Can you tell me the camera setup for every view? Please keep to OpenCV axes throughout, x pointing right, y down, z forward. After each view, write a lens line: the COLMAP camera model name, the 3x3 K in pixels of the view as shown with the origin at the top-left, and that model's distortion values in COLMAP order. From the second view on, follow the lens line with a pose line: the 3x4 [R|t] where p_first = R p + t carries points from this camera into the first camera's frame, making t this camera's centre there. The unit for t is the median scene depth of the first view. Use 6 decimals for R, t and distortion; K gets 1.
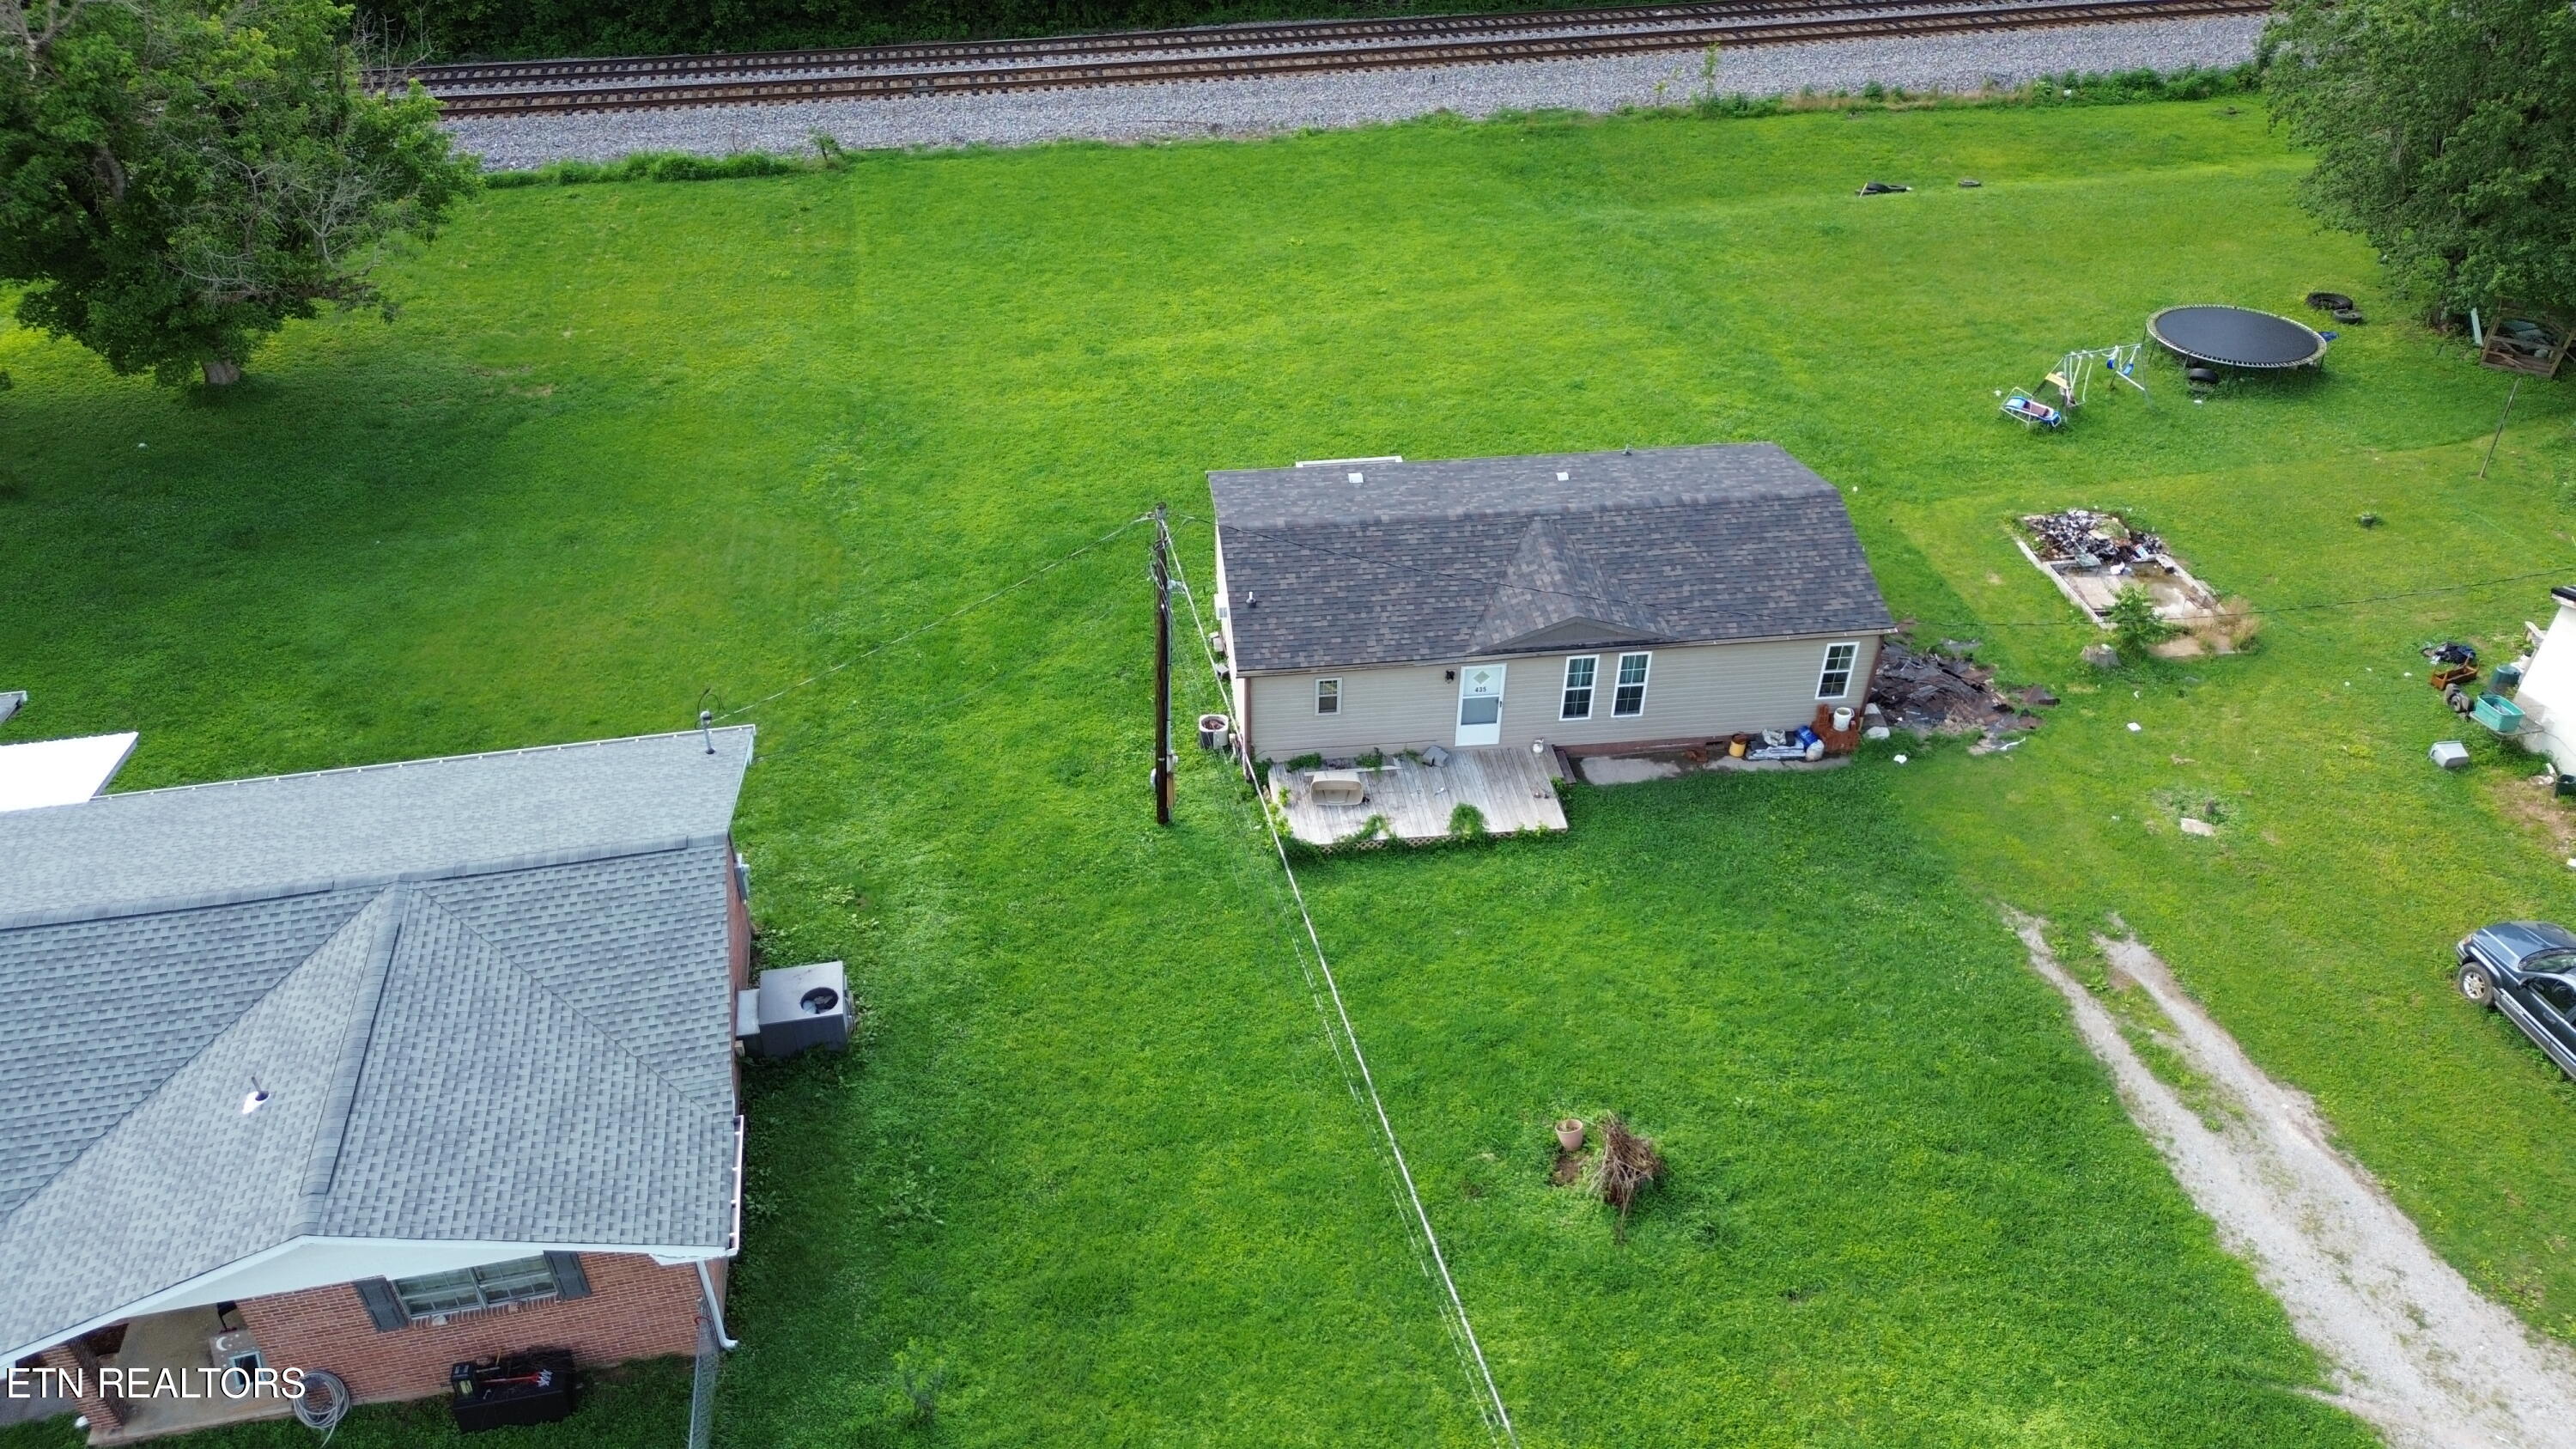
lens RADIAL K [[1821.9, 0, 1288.0], [0, 1821.9, 724.5], [0, 0, 1]] dist [0.055983, -0.048181]
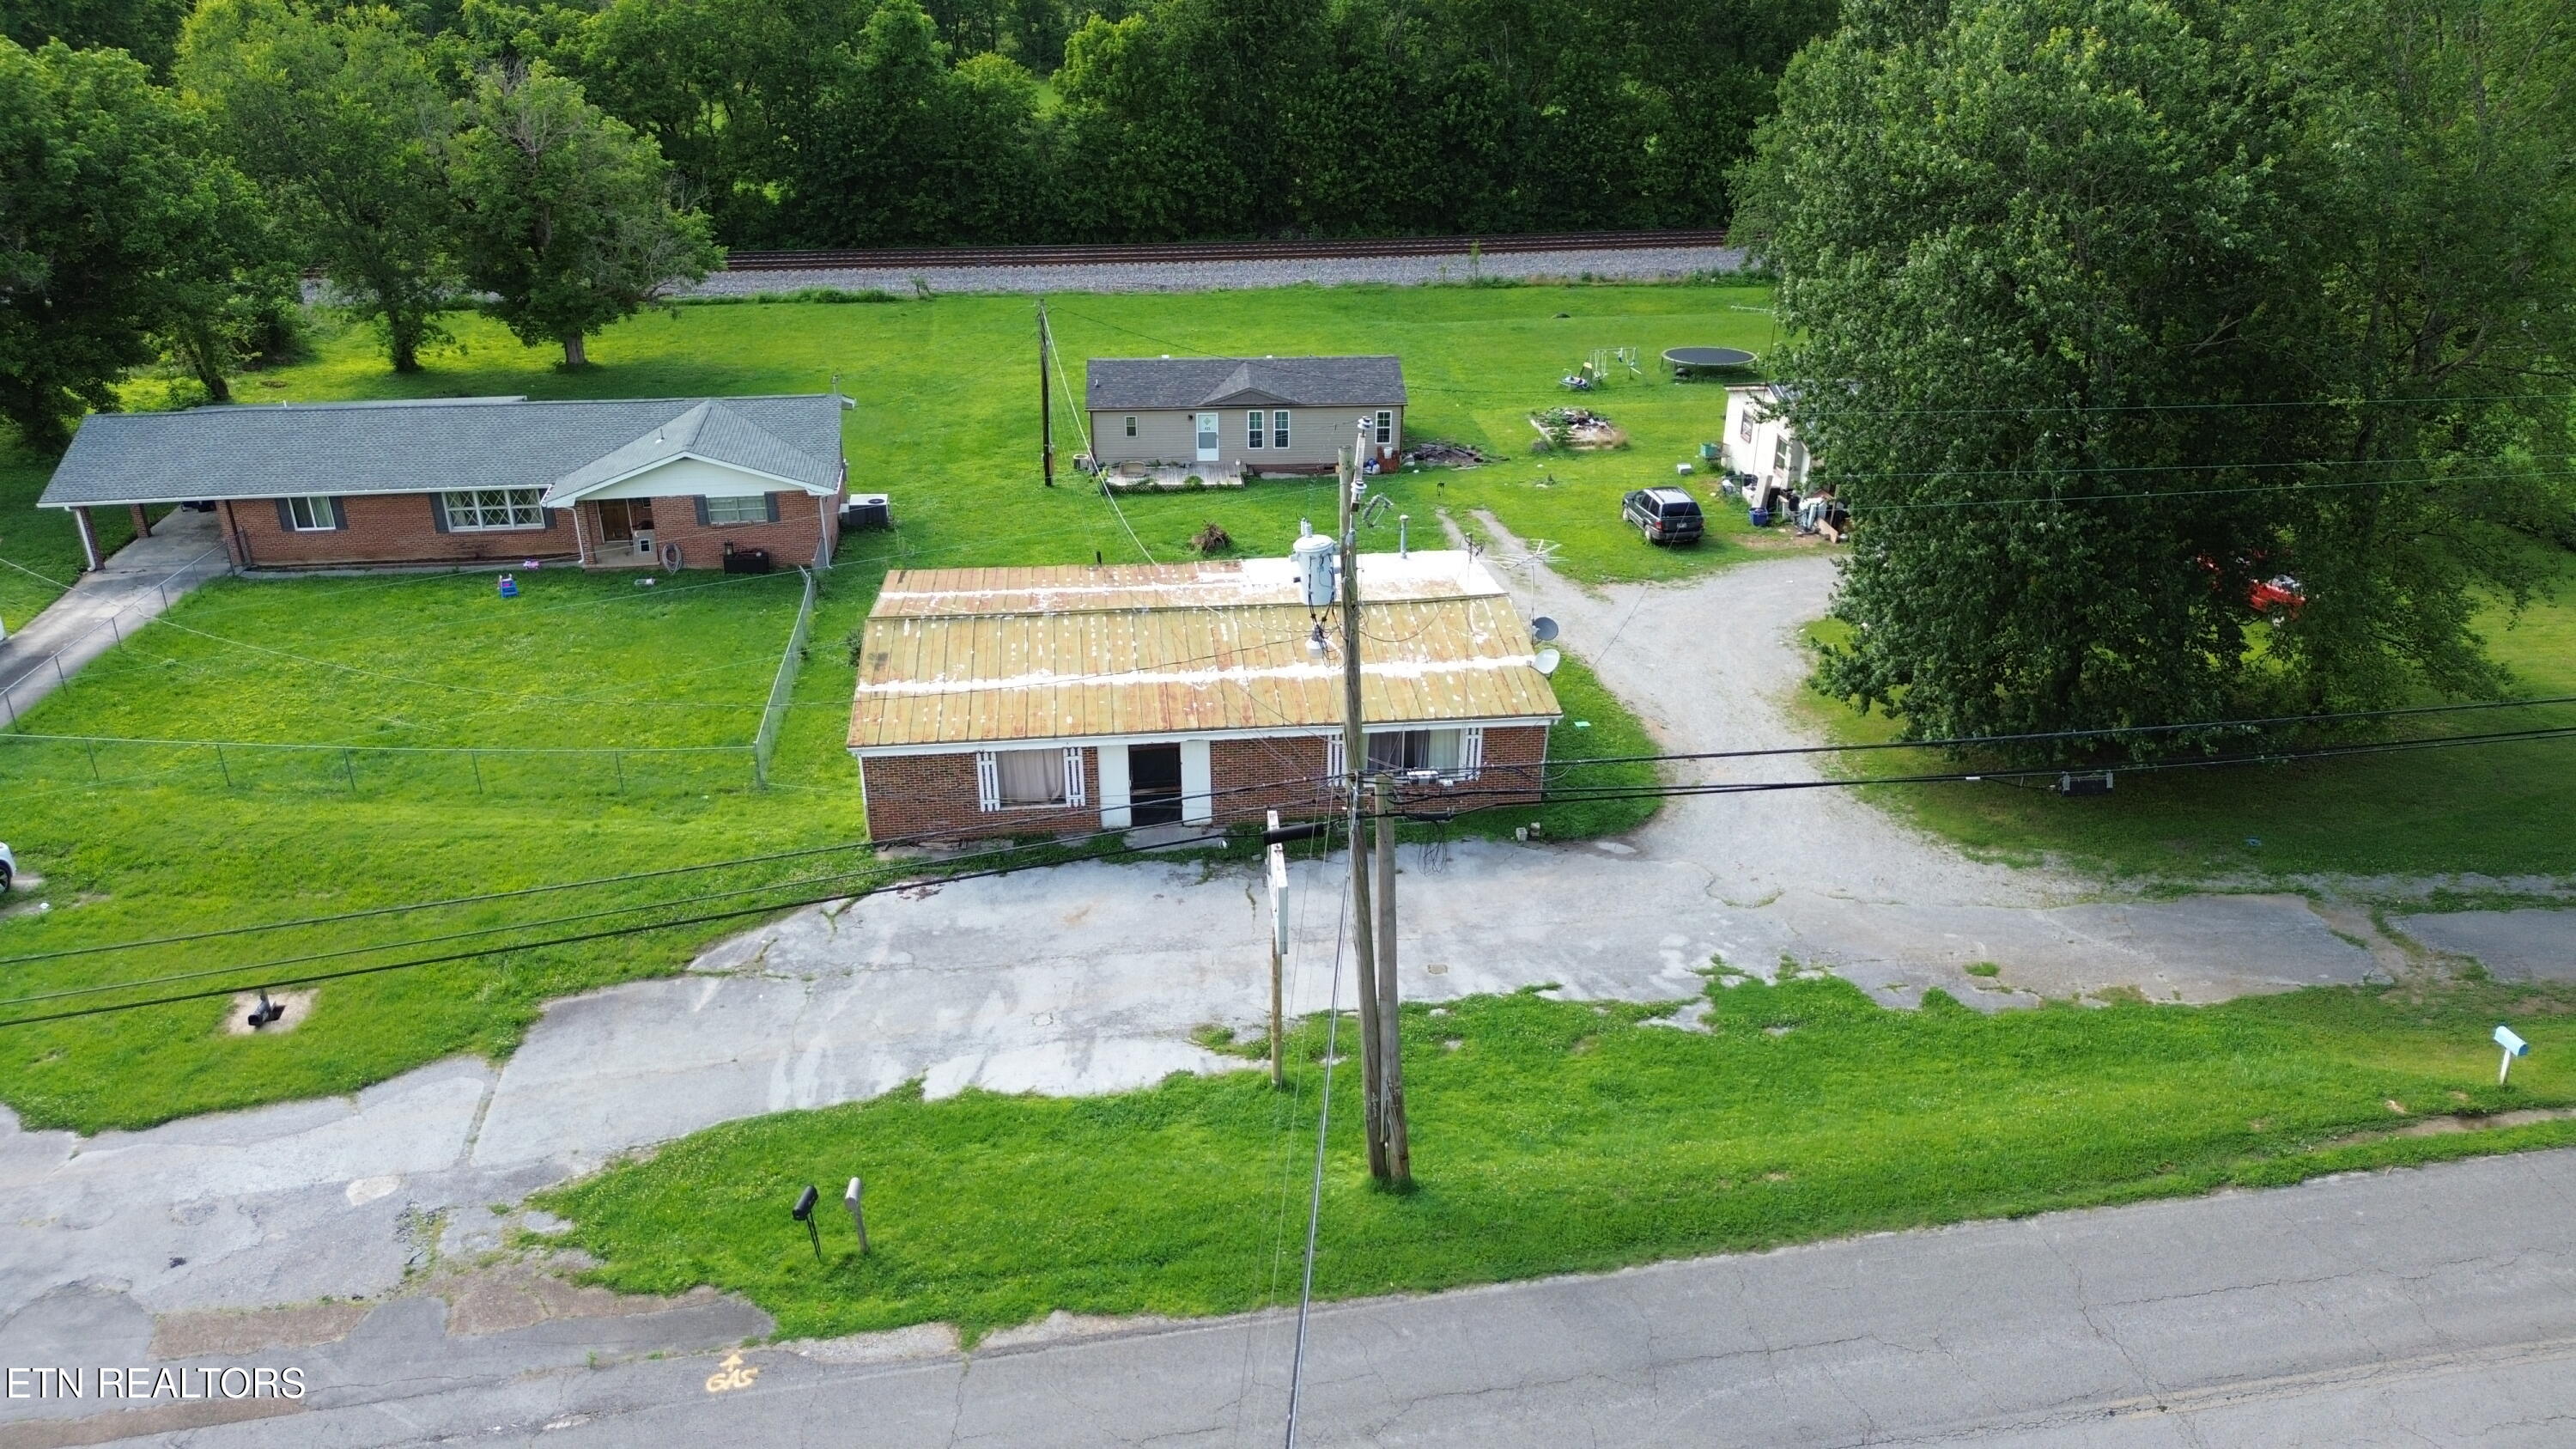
lens RADIAL K [[1821.9, 0, 1288.0], [0, 1821.9, 724.5], [0, 0, 1]] dist [0.055983, -0.048181]
pose [[0.998574, 0.022071, -0.048612, 0.239362], [-0.031542, 0.978535, -0.203654, 0.567575], [0.043074, 0.204897, 0.977835, -0.732055]]
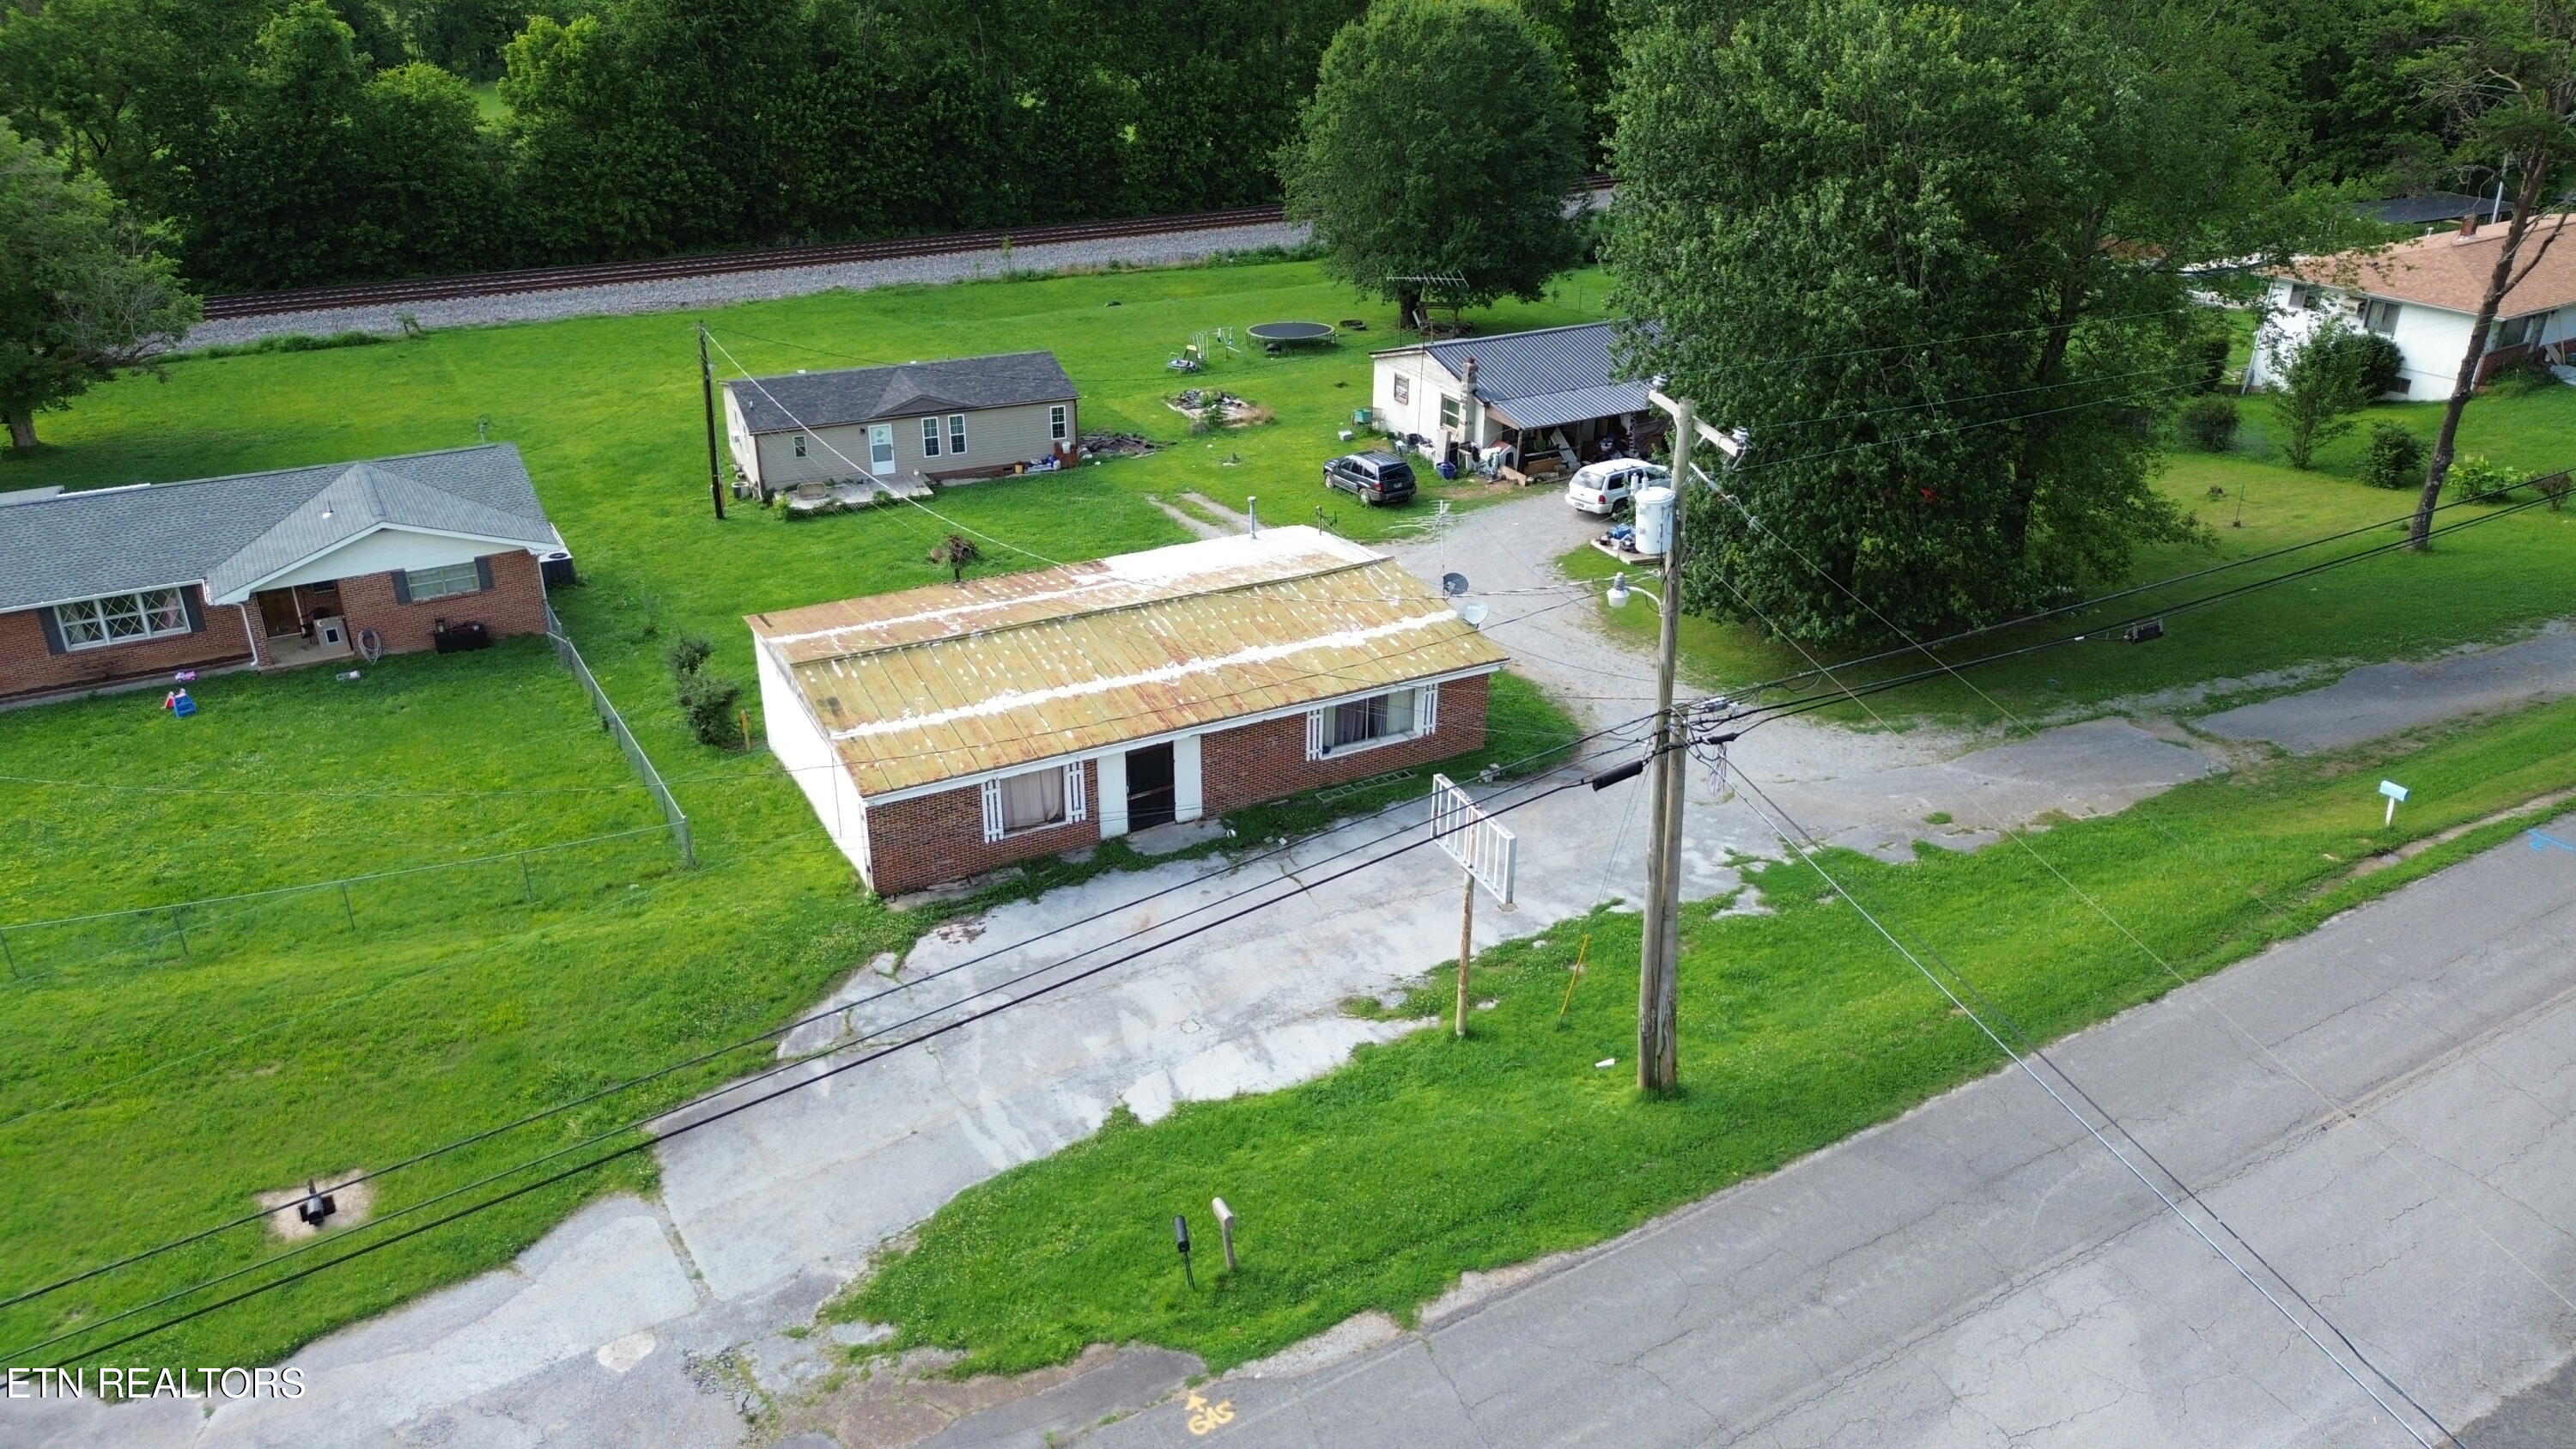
lens RADIAL K [[1821.9, 0, 1288.0], [0, 1821.9, 724.5], [0, 0, 1]] dist [0.055983, -0.048181]
pose [[0.951087, -0.131650, 0.279468, -0.052992], [0.185208, 0.967036, -0.174755, 0.554554], [-0.247249, 0.217967, 0.944118, -0.715648]]
